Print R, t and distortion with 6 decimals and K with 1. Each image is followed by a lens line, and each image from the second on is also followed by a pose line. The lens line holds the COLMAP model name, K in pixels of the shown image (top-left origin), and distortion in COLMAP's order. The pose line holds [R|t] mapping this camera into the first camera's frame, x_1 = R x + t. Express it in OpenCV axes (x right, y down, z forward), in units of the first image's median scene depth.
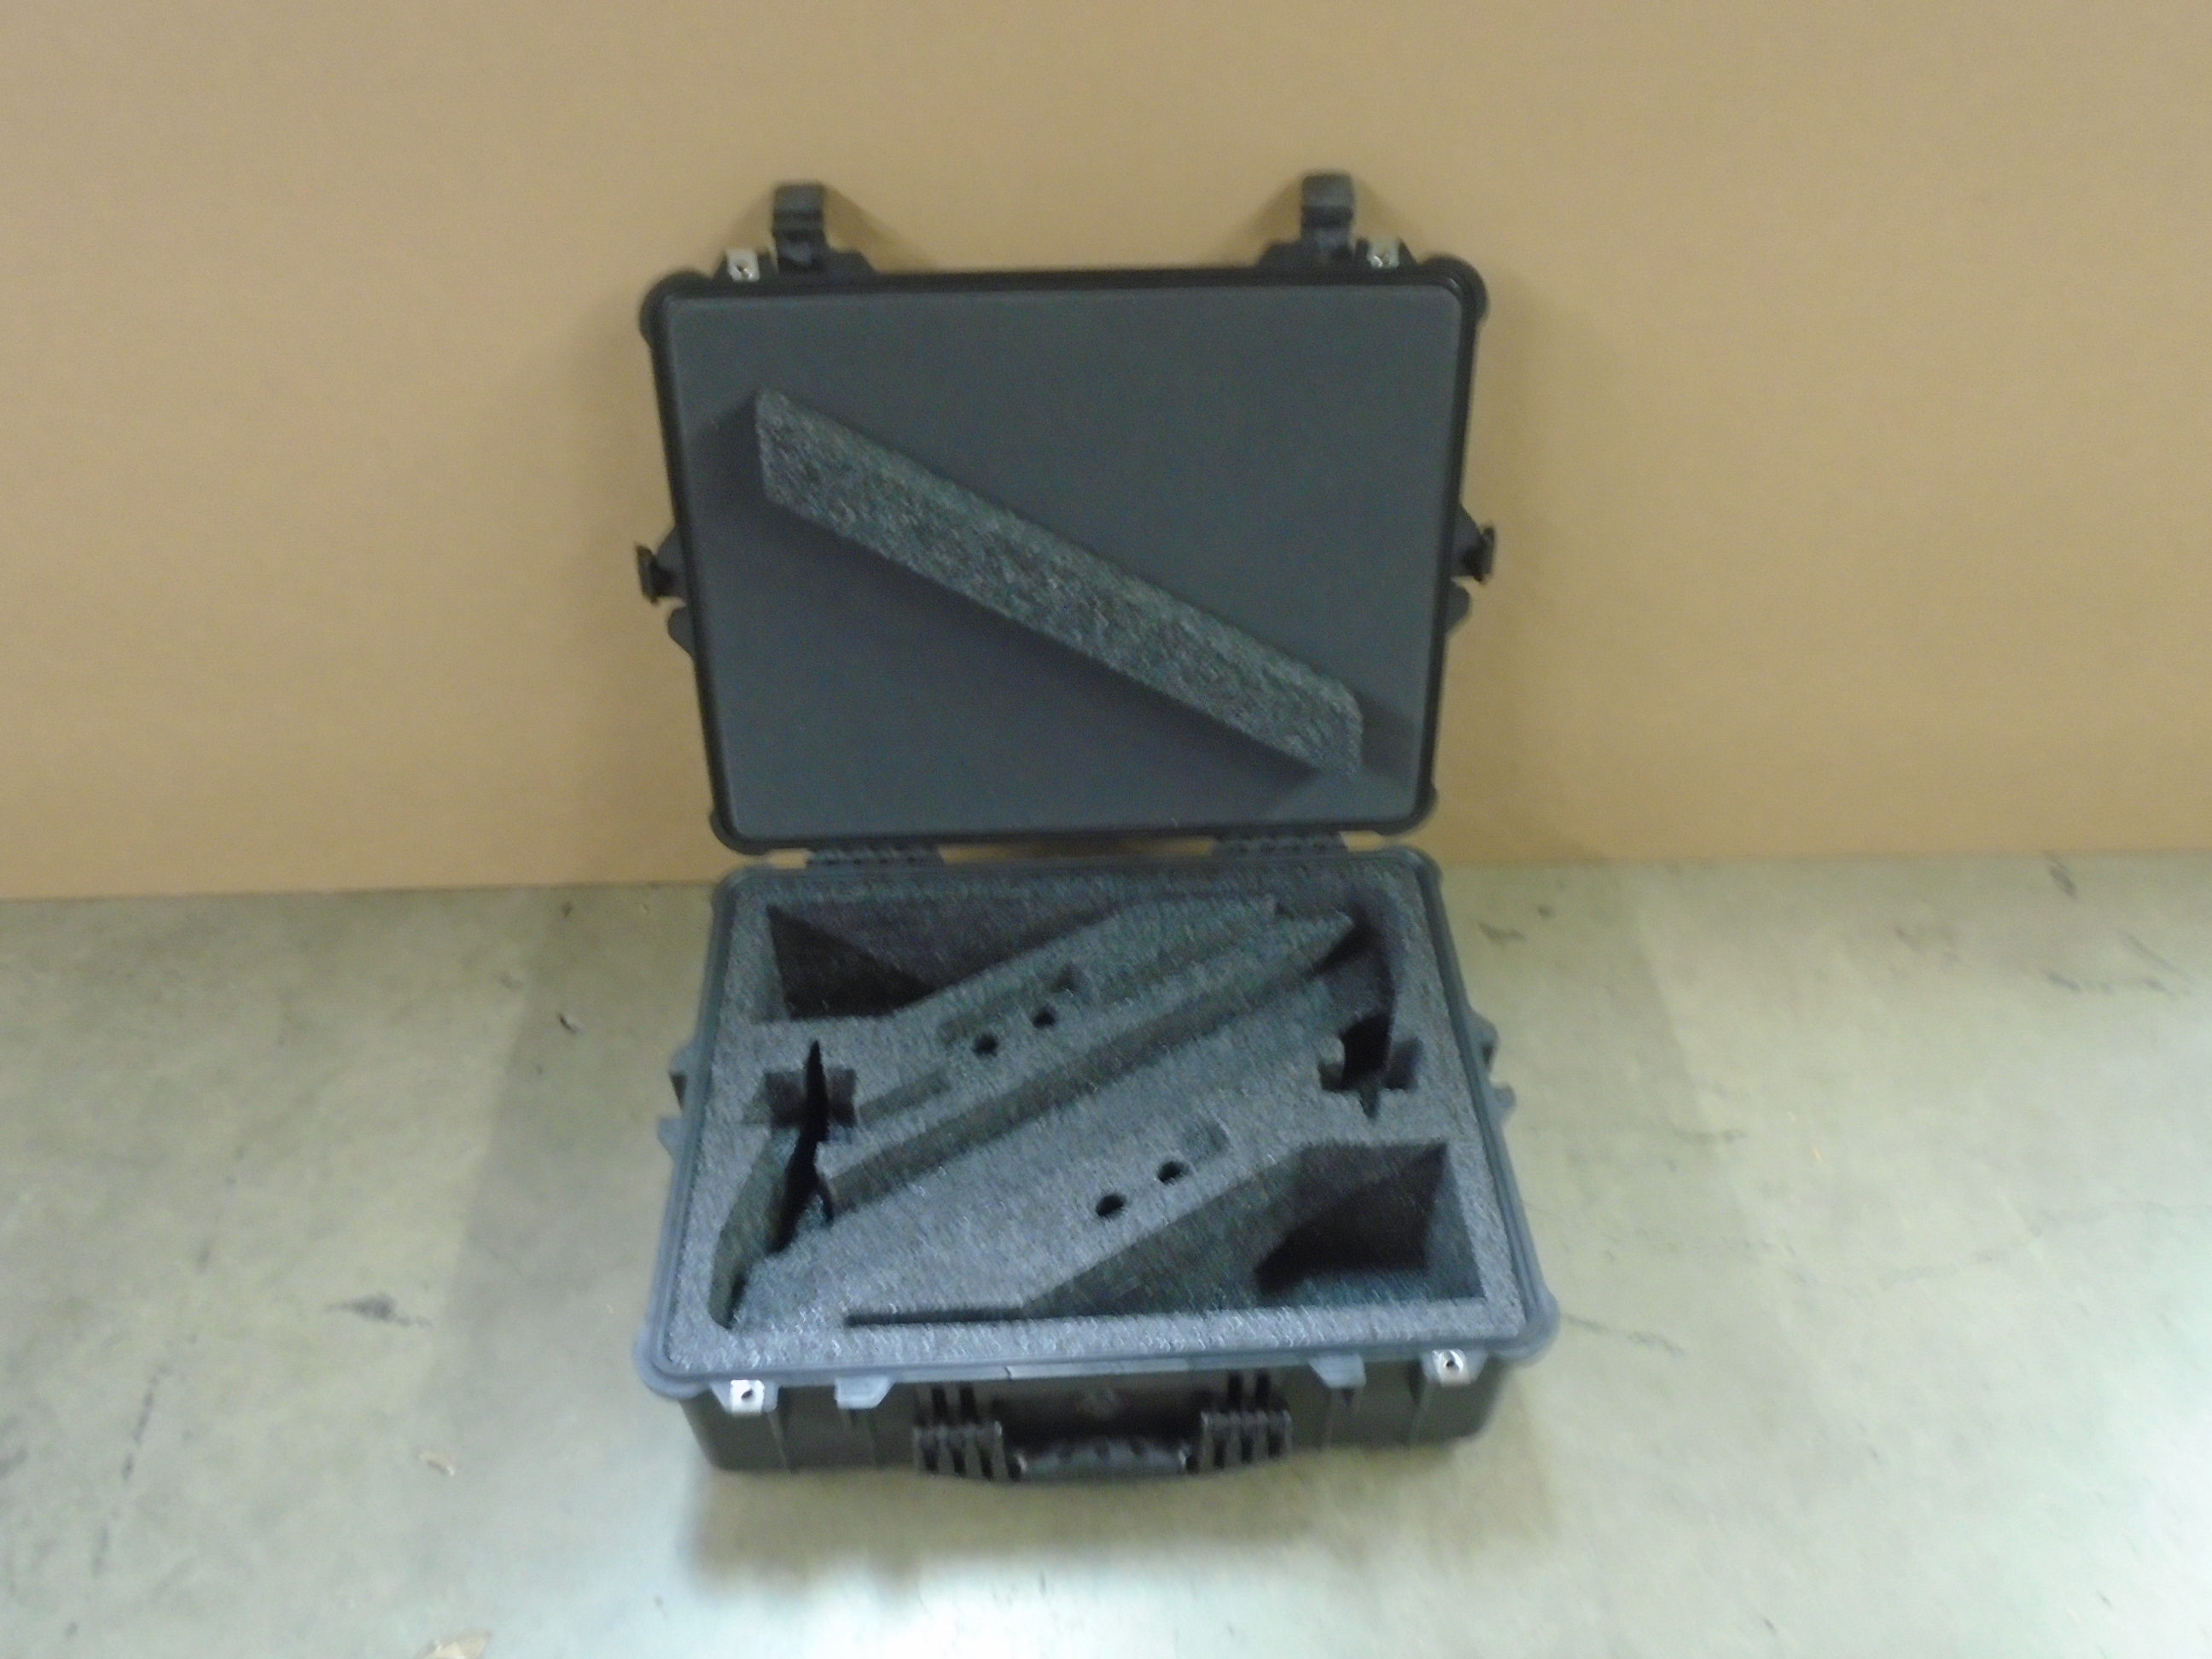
lens RADIAL K [[1709.5, 0, 1093.9], [0, 1709.5, 817.6], [0, 0, 1]] dist [-0.015240, 0.006064]
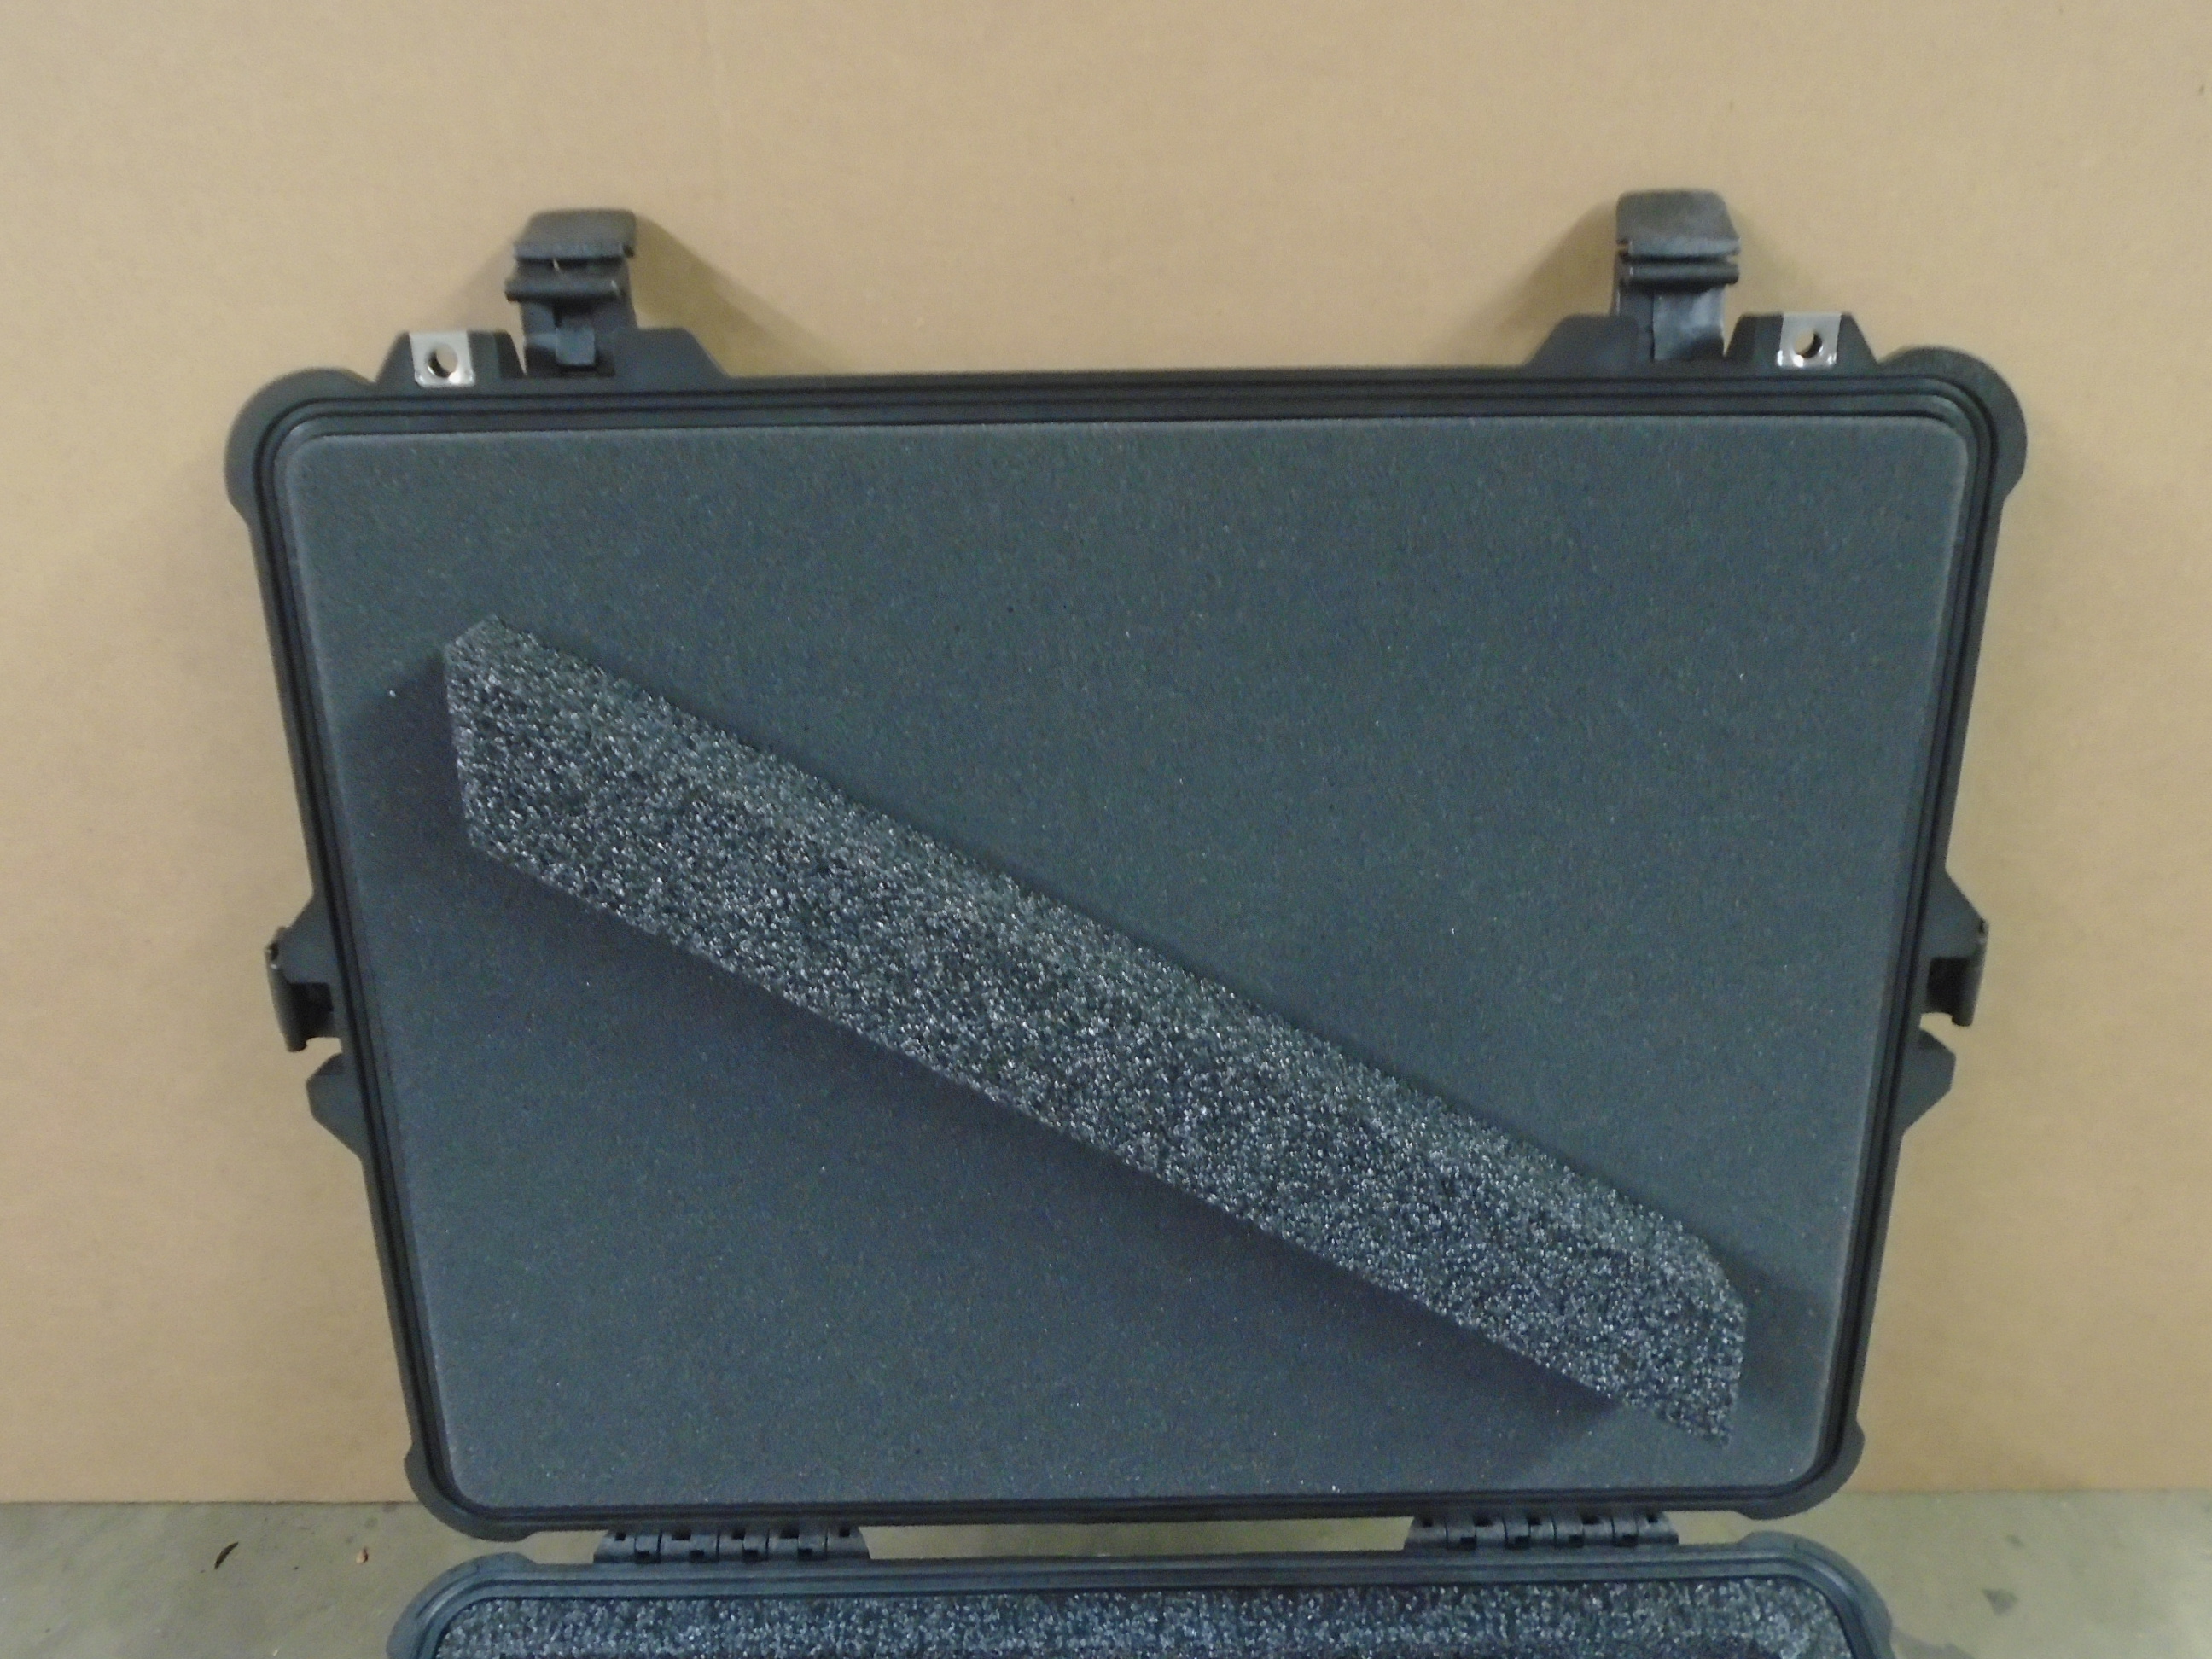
lens RADIAL K [[1709.5, 0, 1098.6], [0, 1709.5, 824.5], [0, 0, 1]] dist [-0.015240, 0.006064]
pose [[0.999472, 0.008544, -0.031337, -0.008168], [-0.014140, 0.983018, -0.182962, -0.105298], [0.029242, 0.183309, 0.982620, 0.523589]]
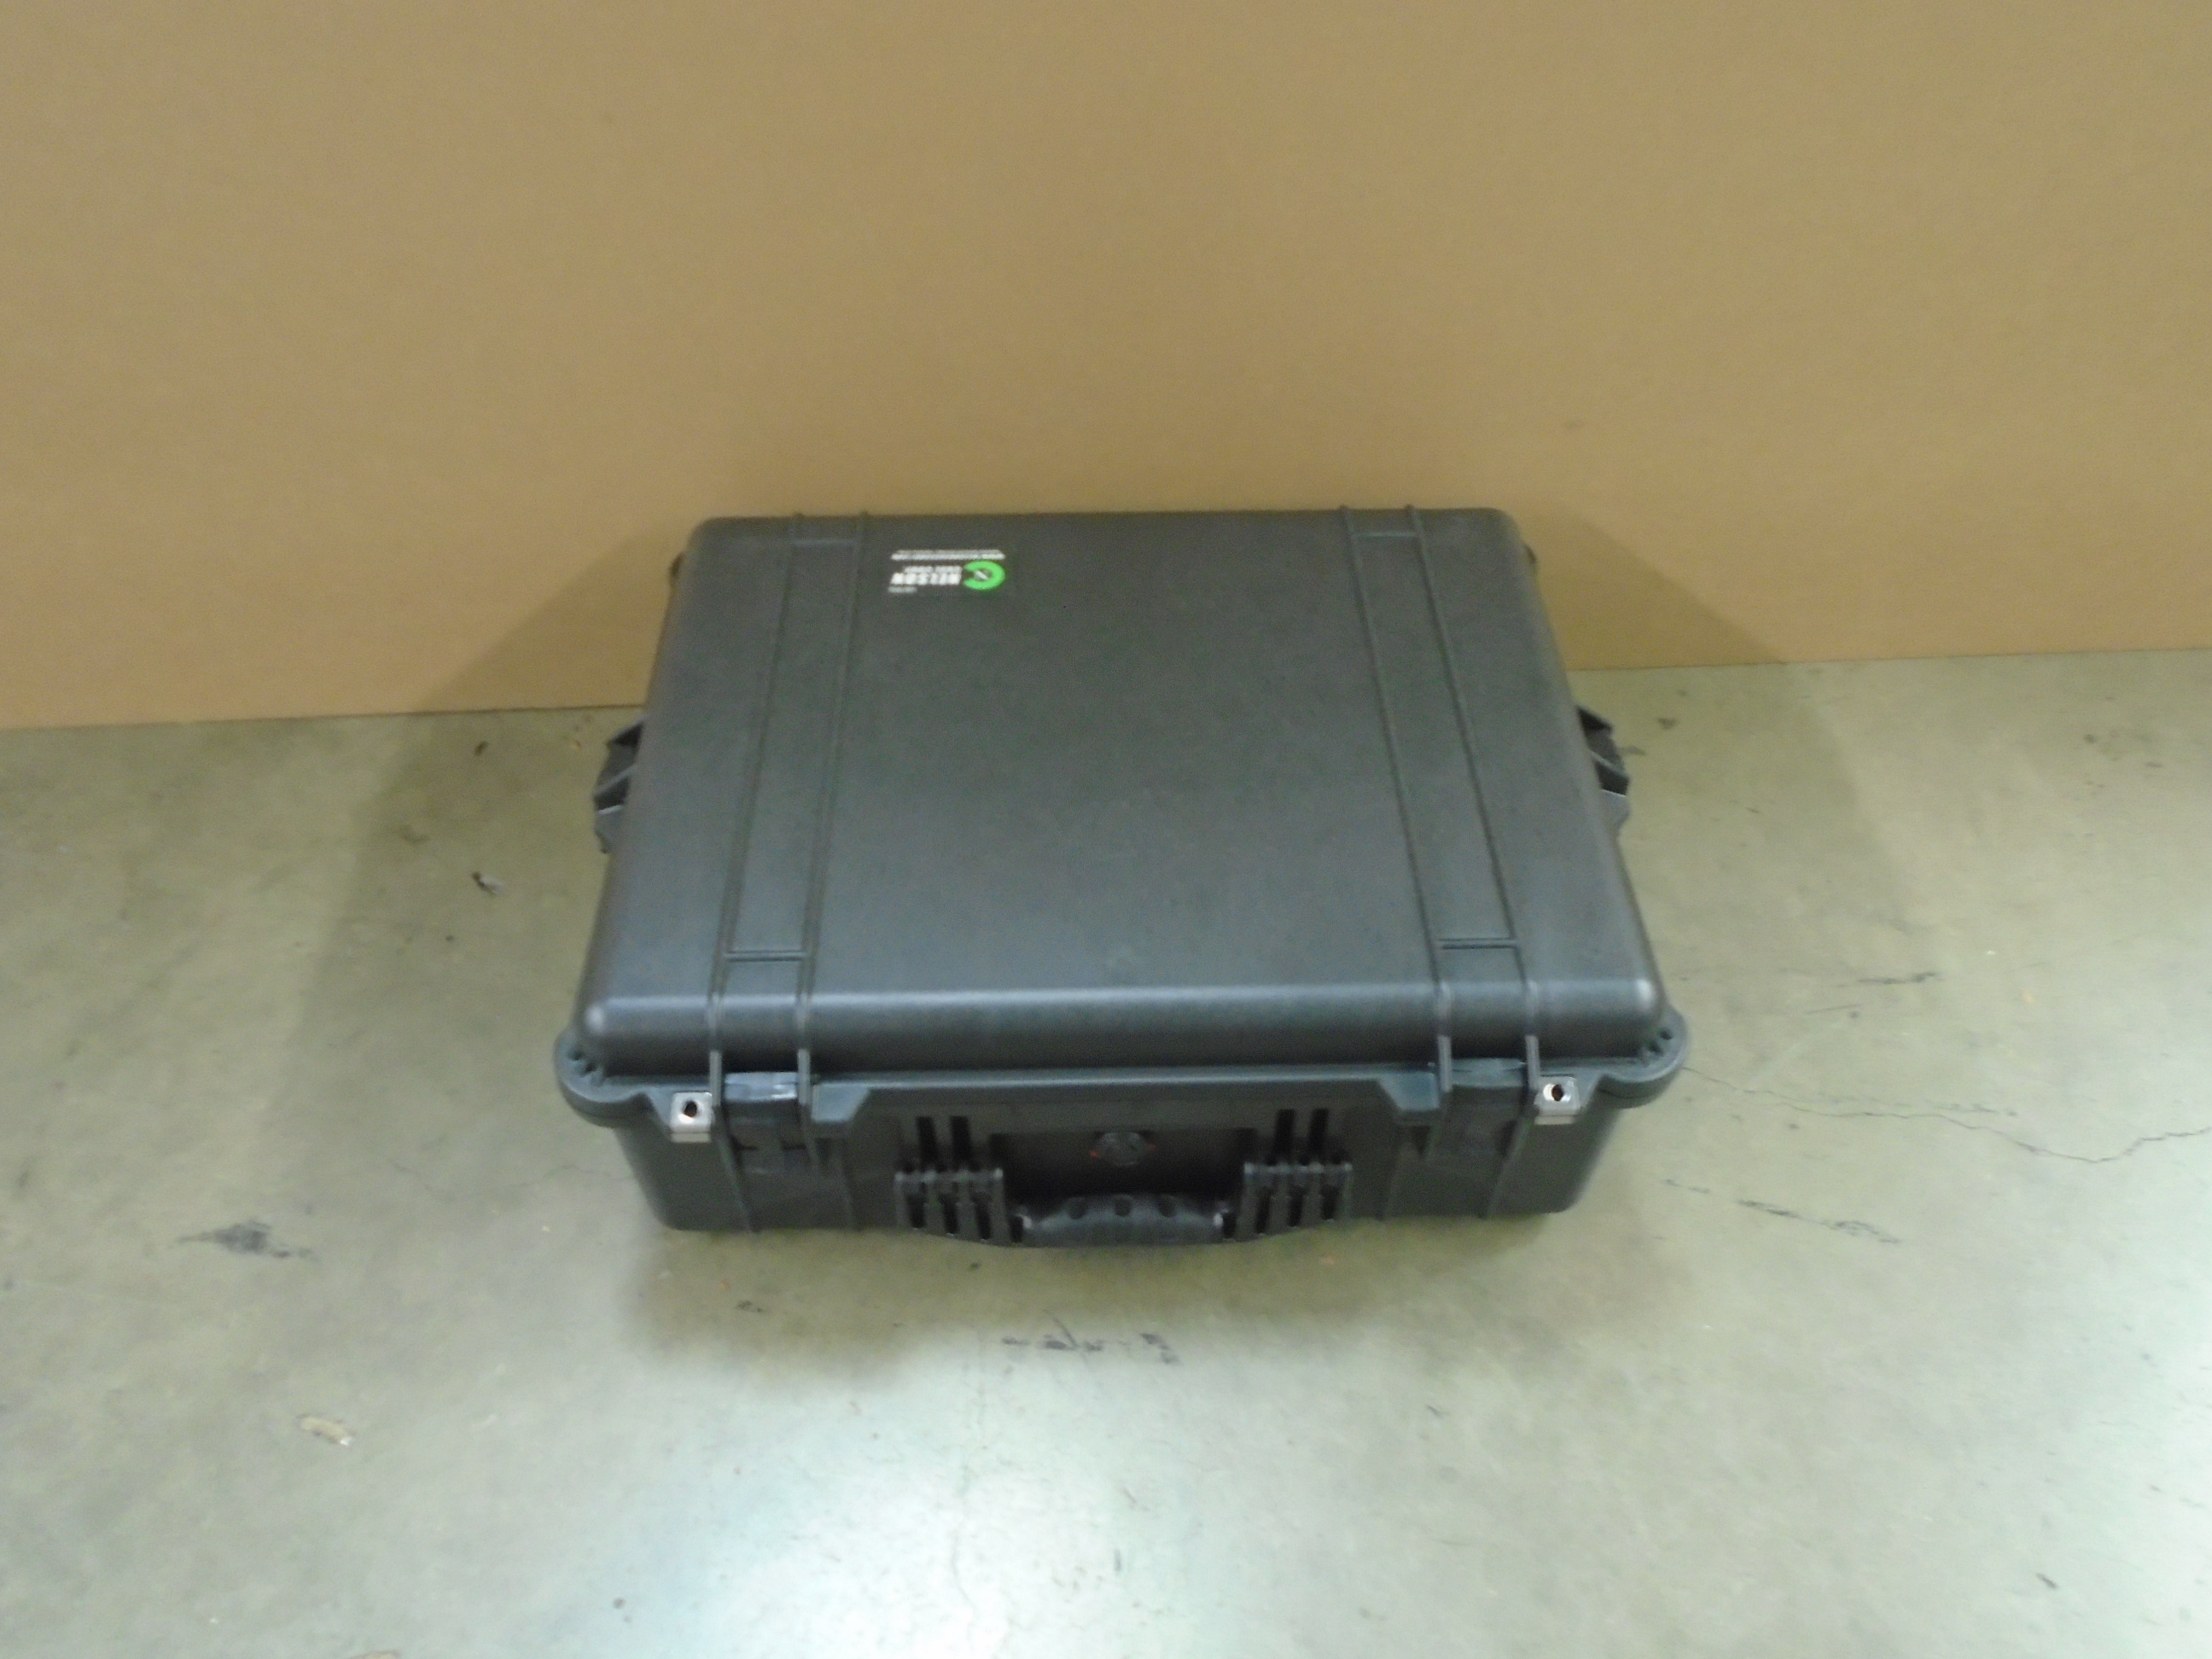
lens RADIAL K [[1709.5, 0, 1097.0], [0, 1709.5, 821.3], [0, 0, 1]] dist [-0.015240, 0.006064]
pose [[0.999318, -0.024611, 0.027542, -0.047013], [0.023090, 0.998261, 0.054243, 0.064169], [-0.028829, -0.053570, 0.998148, 0.220510]]
